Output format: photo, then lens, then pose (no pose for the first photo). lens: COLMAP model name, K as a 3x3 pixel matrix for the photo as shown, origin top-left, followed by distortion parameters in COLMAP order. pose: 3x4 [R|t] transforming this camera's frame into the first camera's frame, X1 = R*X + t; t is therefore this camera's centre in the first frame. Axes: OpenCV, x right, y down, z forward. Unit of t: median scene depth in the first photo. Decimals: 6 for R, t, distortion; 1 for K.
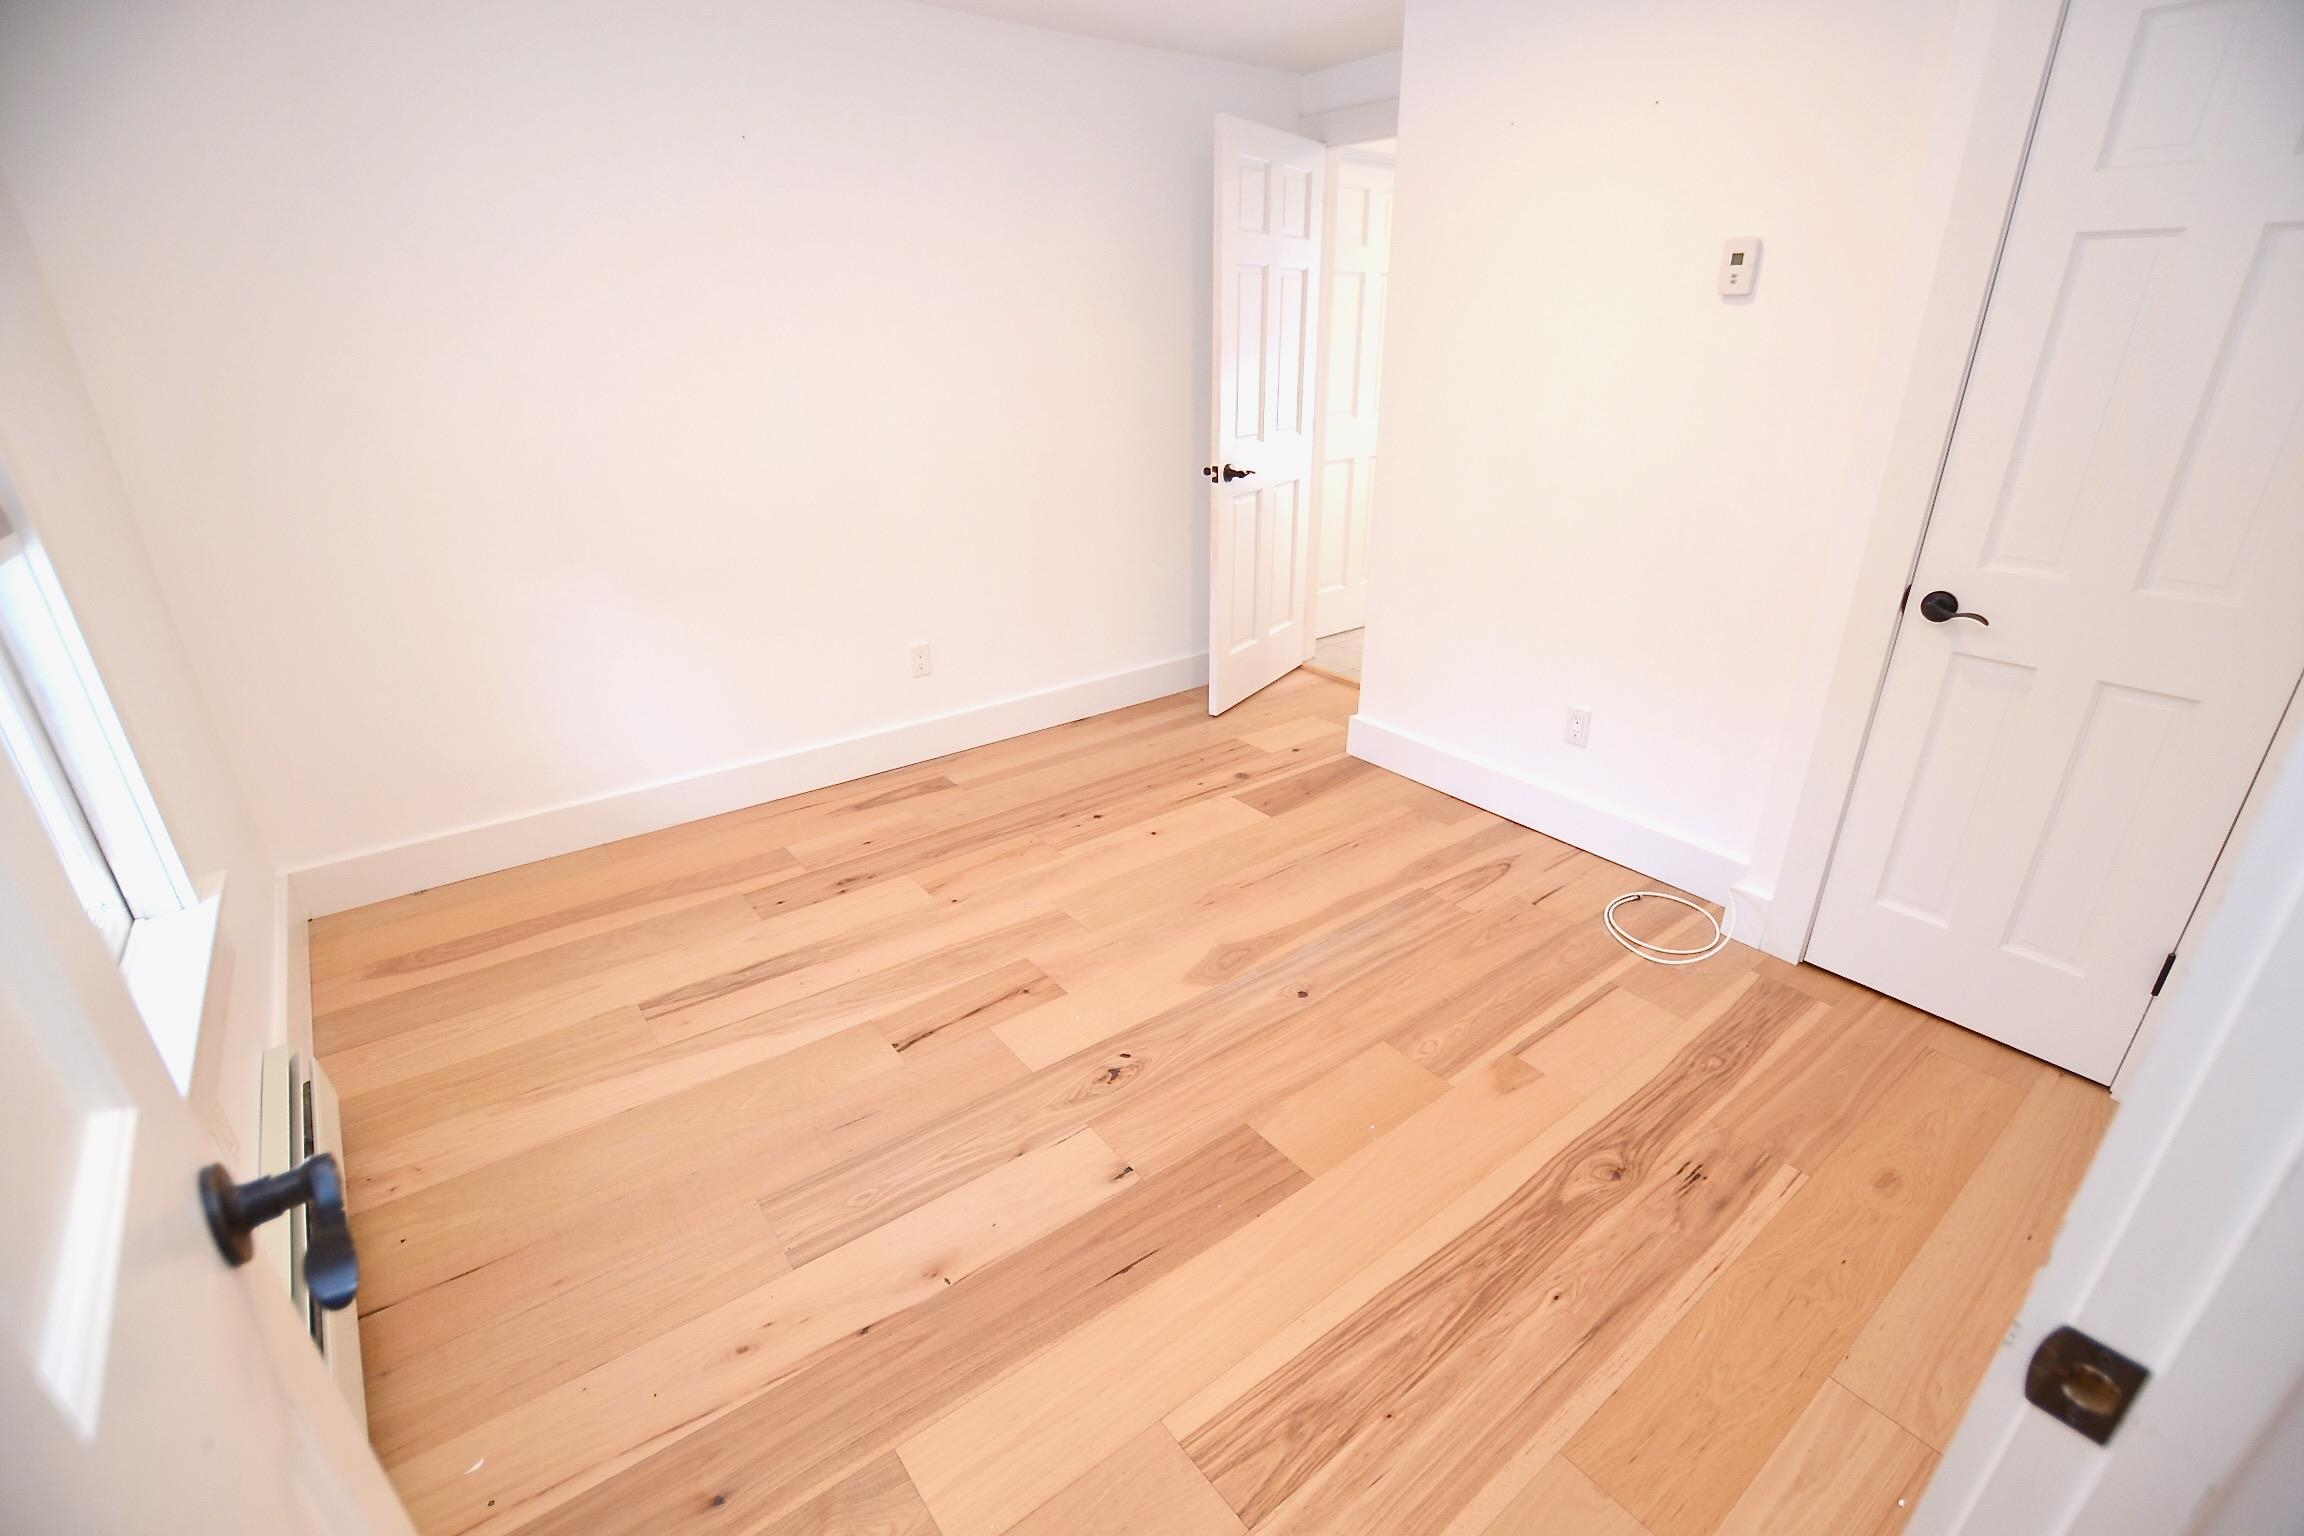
lens RADIAL K [[1031.4, 0, 1160.7], [0, 1031.4, 784.5], [0, 0, 1]] dist [-0.037400, 0.005881]
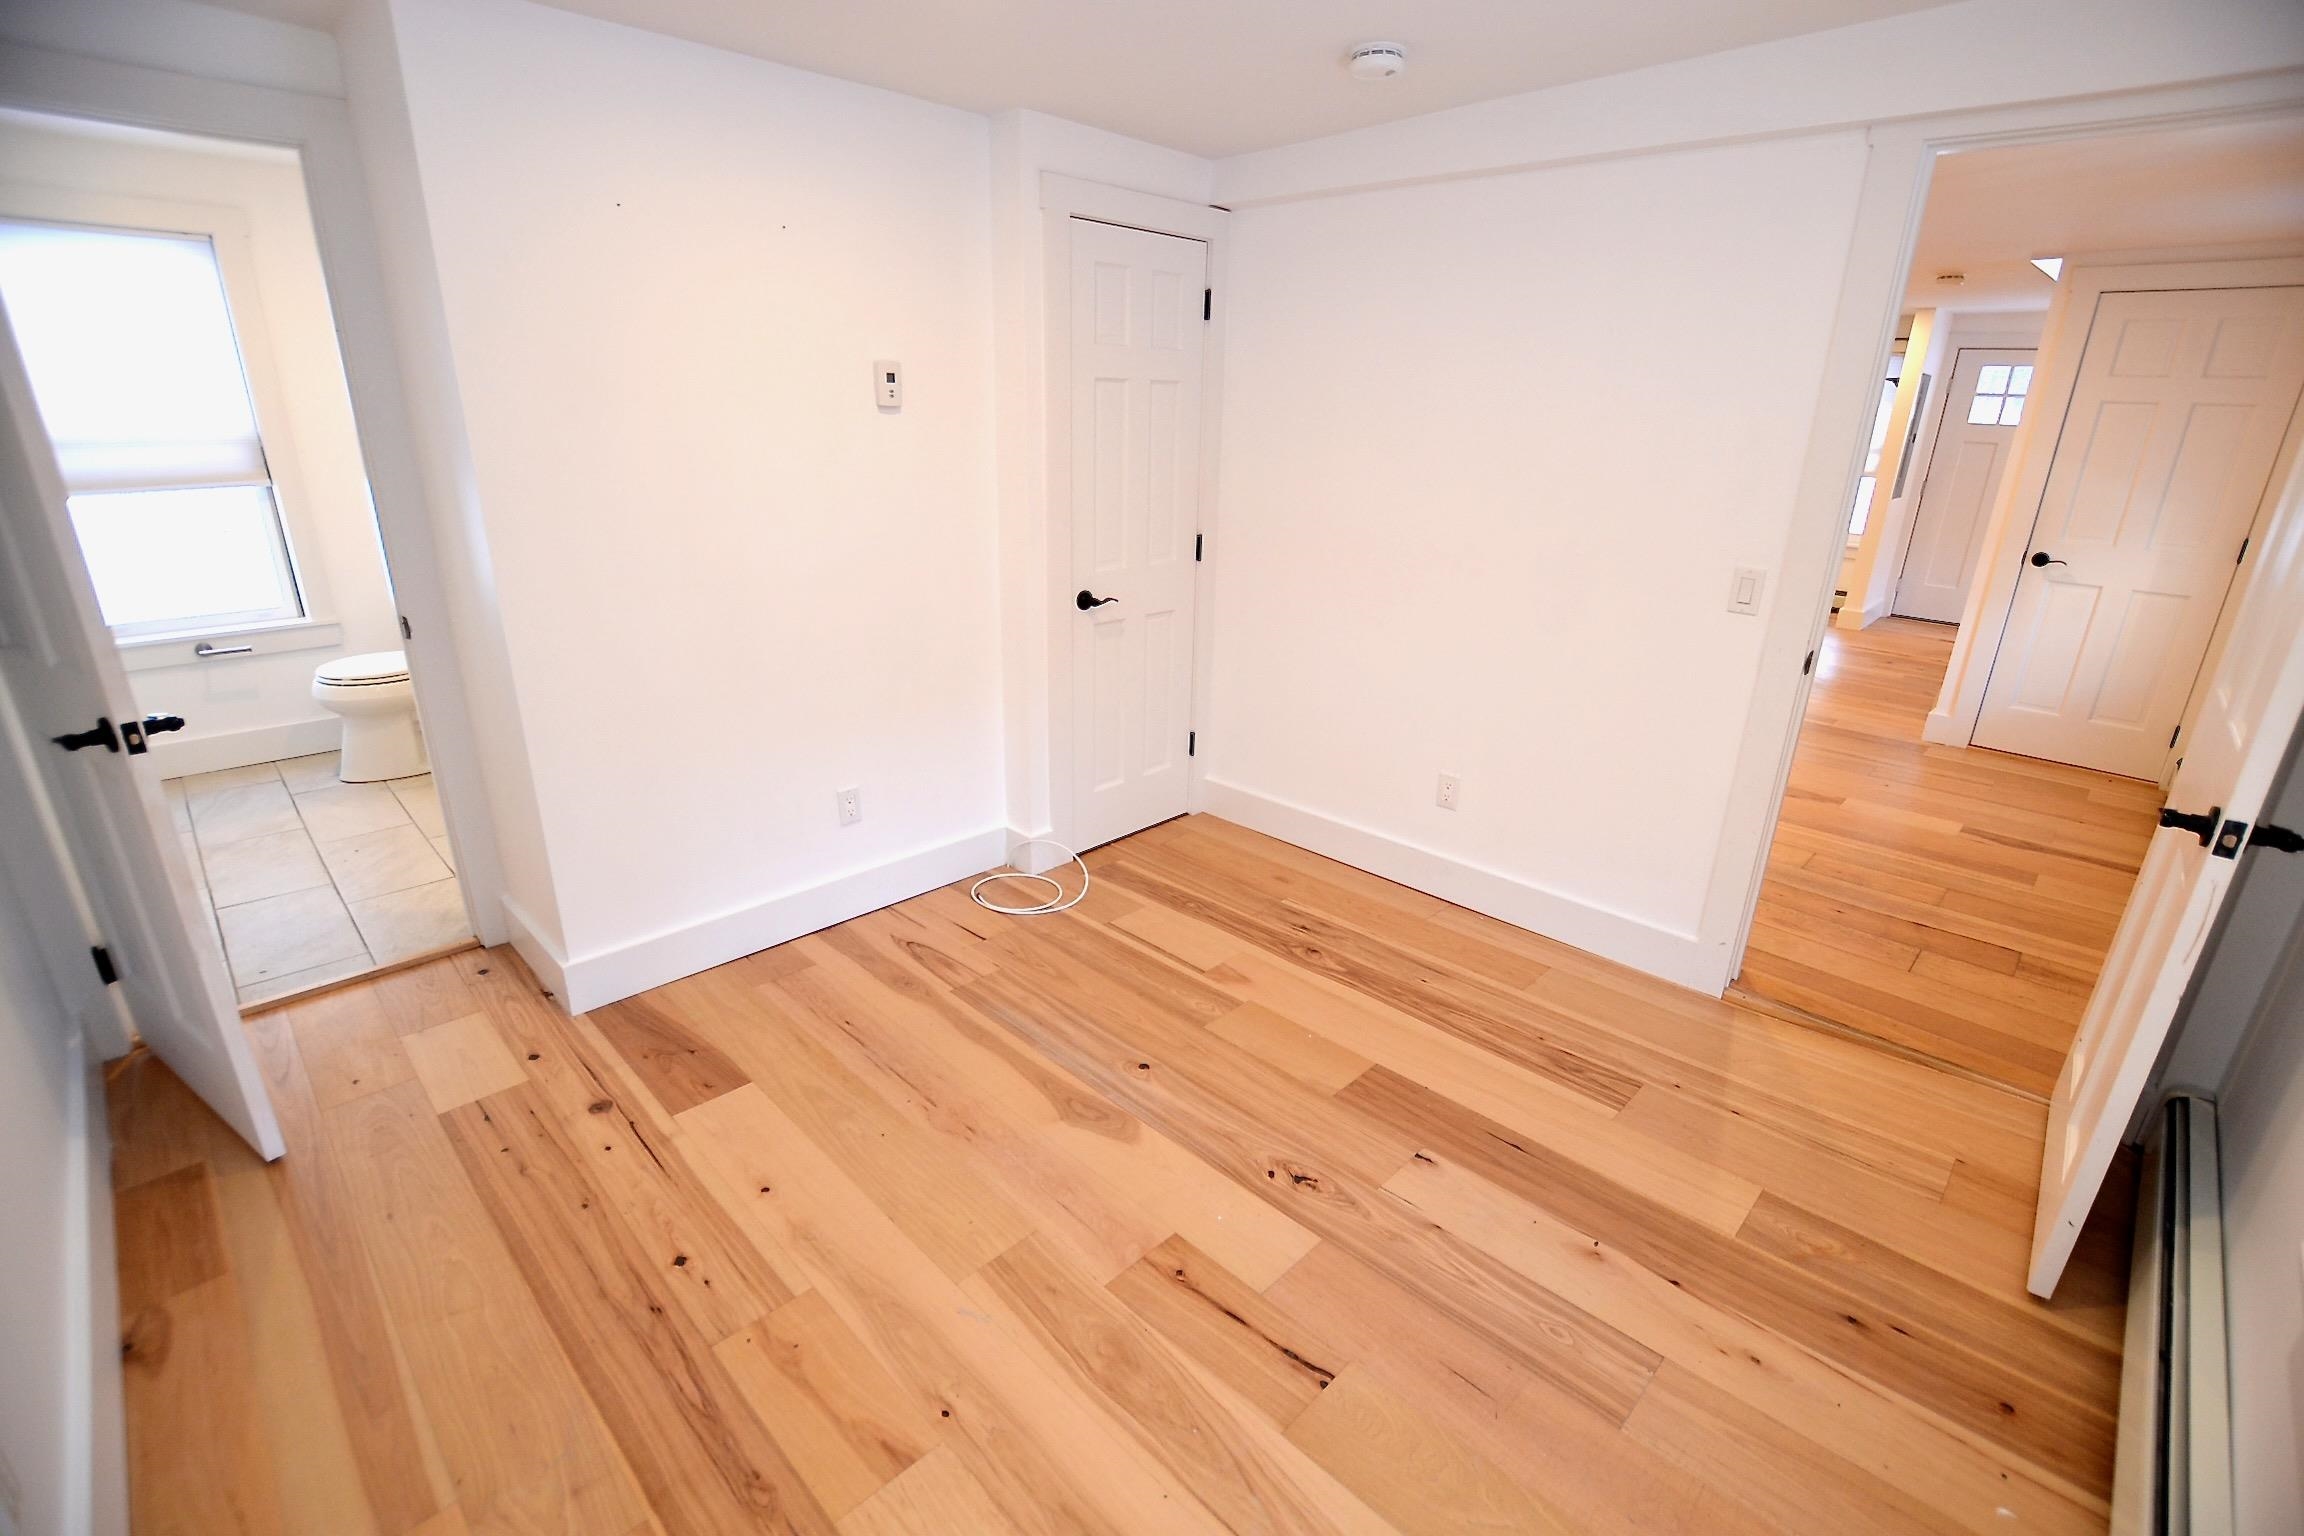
lens RADIAL K [[1031.4, 0, 1157.1], [0, 1031.4, 780.9], [0, 0, 1]] dist [-0.037400, 0.005881]
pose [[-0.133149, -0.335136, 0.932714, -0.798509], [0.387725, 0.848477, 0.360218, -0.444853], [-0.912108, 0.409599, 0.016966, 0.921307]]
